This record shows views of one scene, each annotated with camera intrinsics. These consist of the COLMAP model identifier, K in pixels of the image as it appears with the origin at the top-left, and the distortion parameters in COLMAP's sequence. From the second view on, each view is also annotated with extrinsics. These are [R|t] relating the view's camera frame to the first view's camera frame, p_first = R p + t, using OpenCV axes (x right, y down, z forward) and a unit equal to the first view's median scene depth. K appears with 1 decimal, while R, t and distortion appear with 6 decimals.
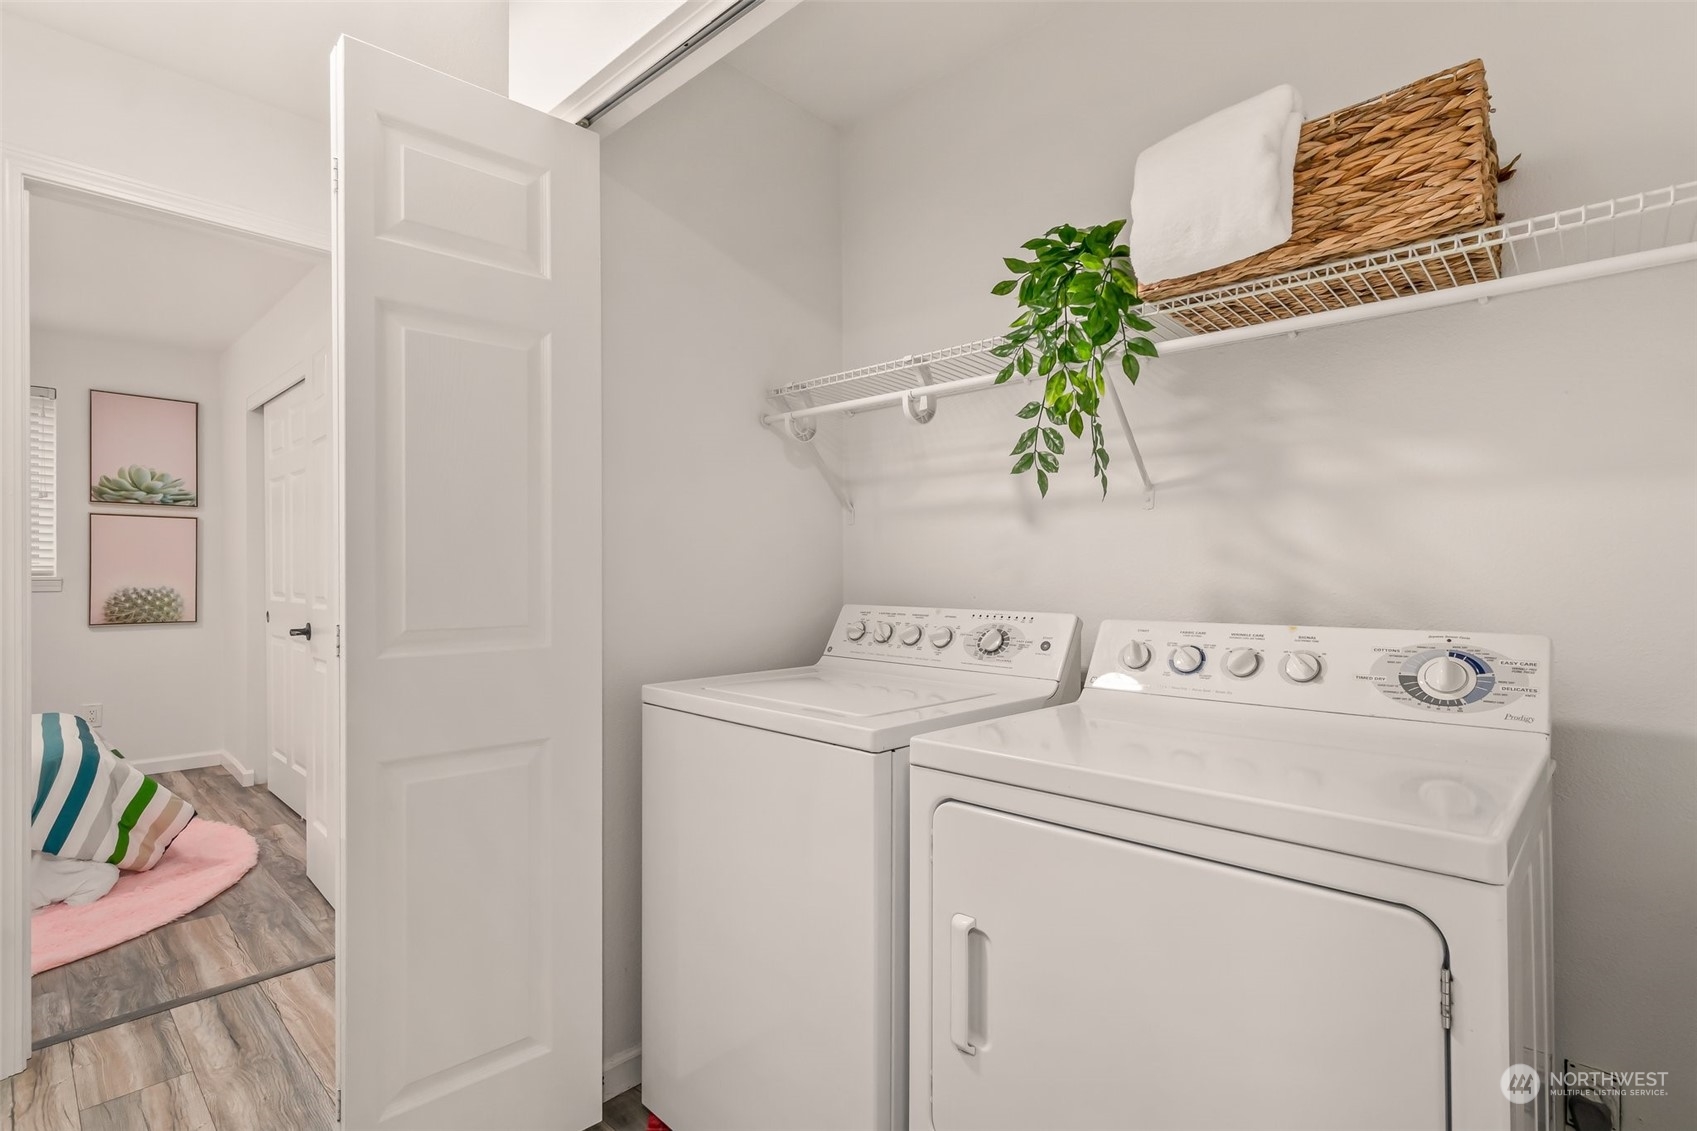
lens RADIAL K [[807.1, 0, 848.5], [0, 807.1, 565.5], [0, 0, 1]] dist [-0.000976, 0.002219]
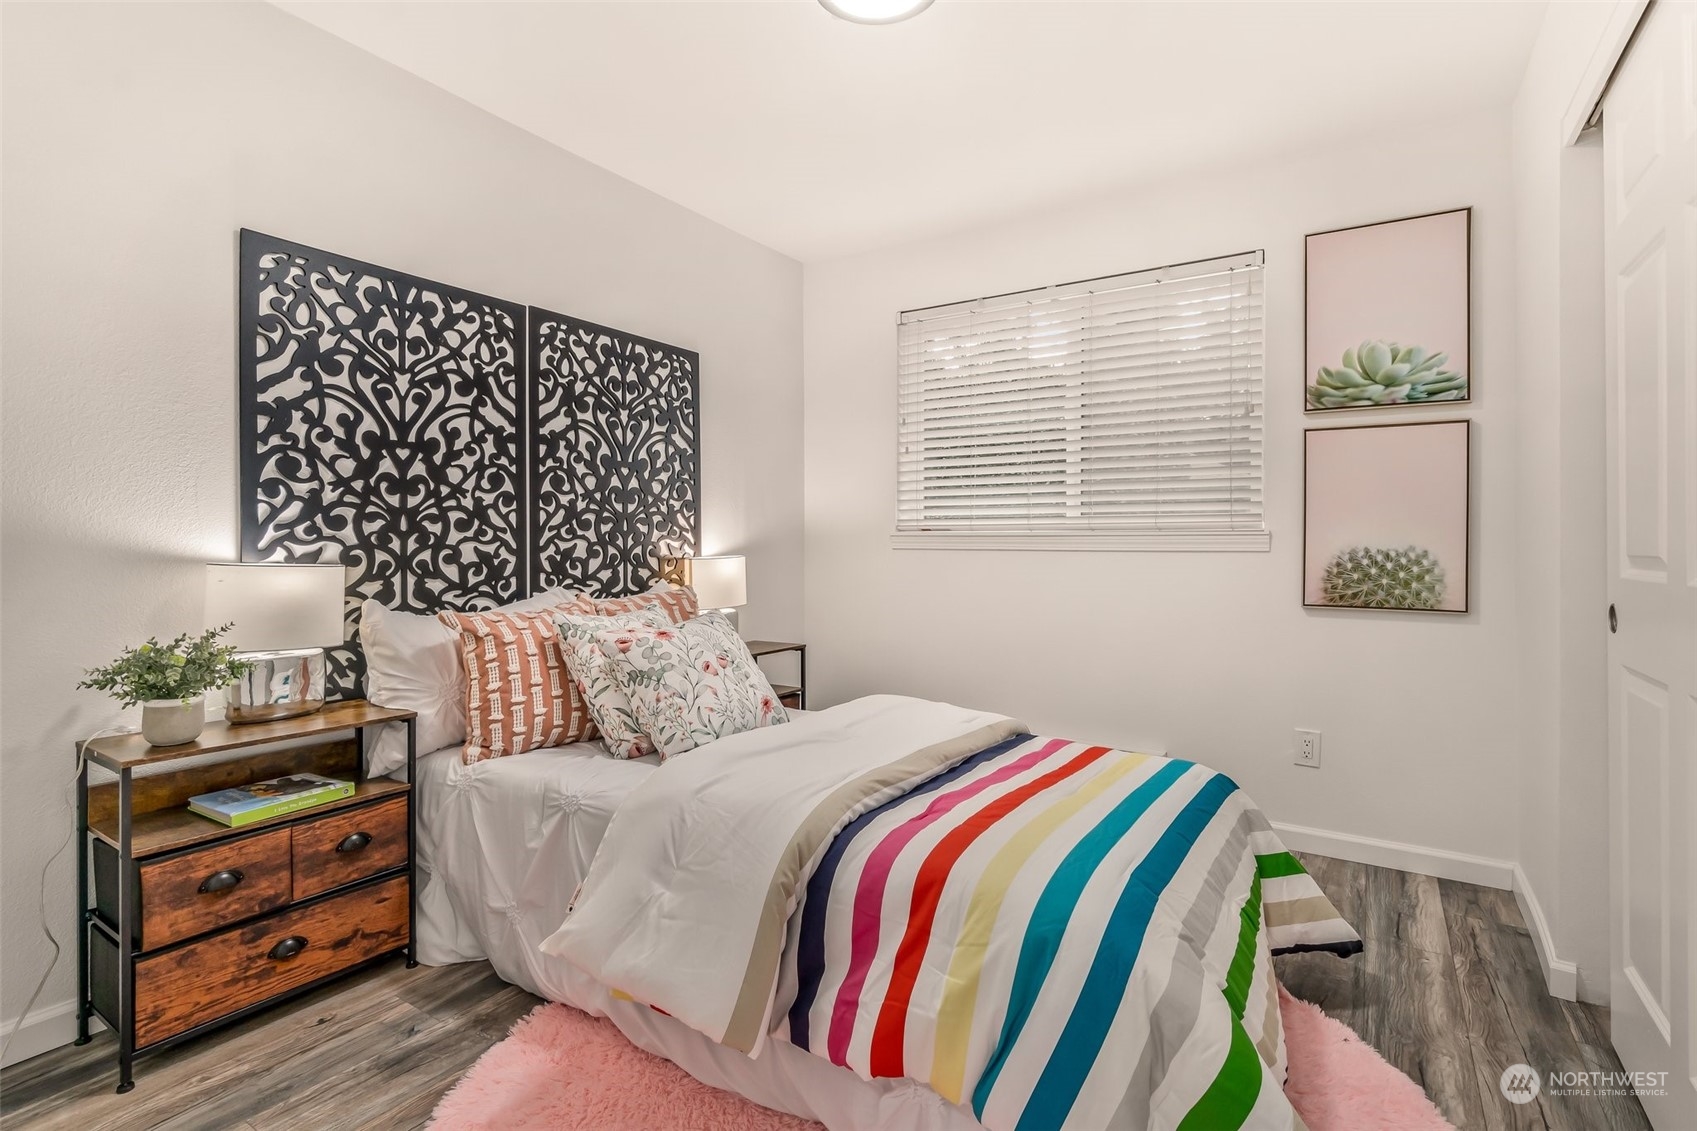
lens RADIAL K [[825.1, 0, 847.5], [0, 825.1, 546.5], [0, 0, 1]] dist [-0.000180, 0.000835]
pose [[0.196078, 0.004608, -0.980578, -0.532613], [0.001997, 0.999985, 0.005098, 0.033588], [0.980586, -0.002958, 0.196066, 0.743846]]
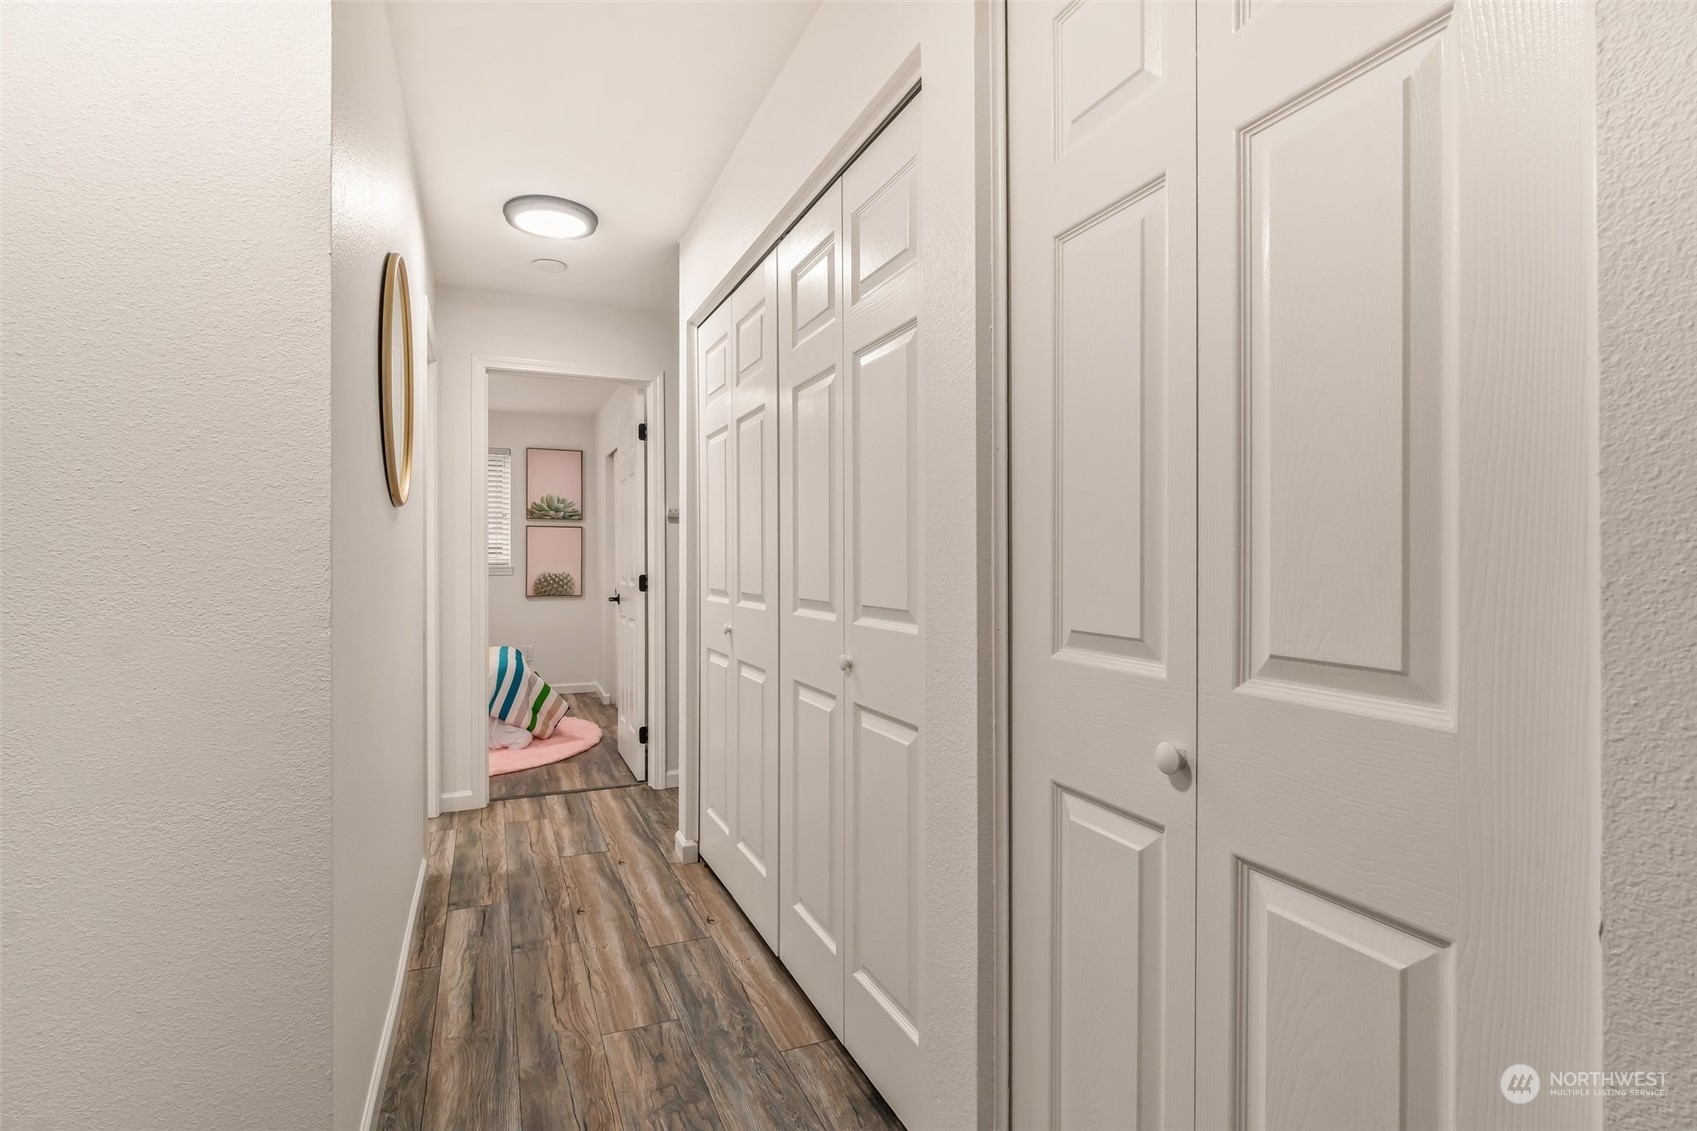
lens RADIAL K [[807.1, 0, 848.5], [0, 807.1, 565.5], [0, 0, 1]] dist [-0.000976, 0.002219]
pose [[0.923279, 0.006111, -0.384082, 0.359100], [-0.002979, 0.999957, 0.008751, -0.003606], [0.384119, -0.006935, 0.923257, -0.311528]]
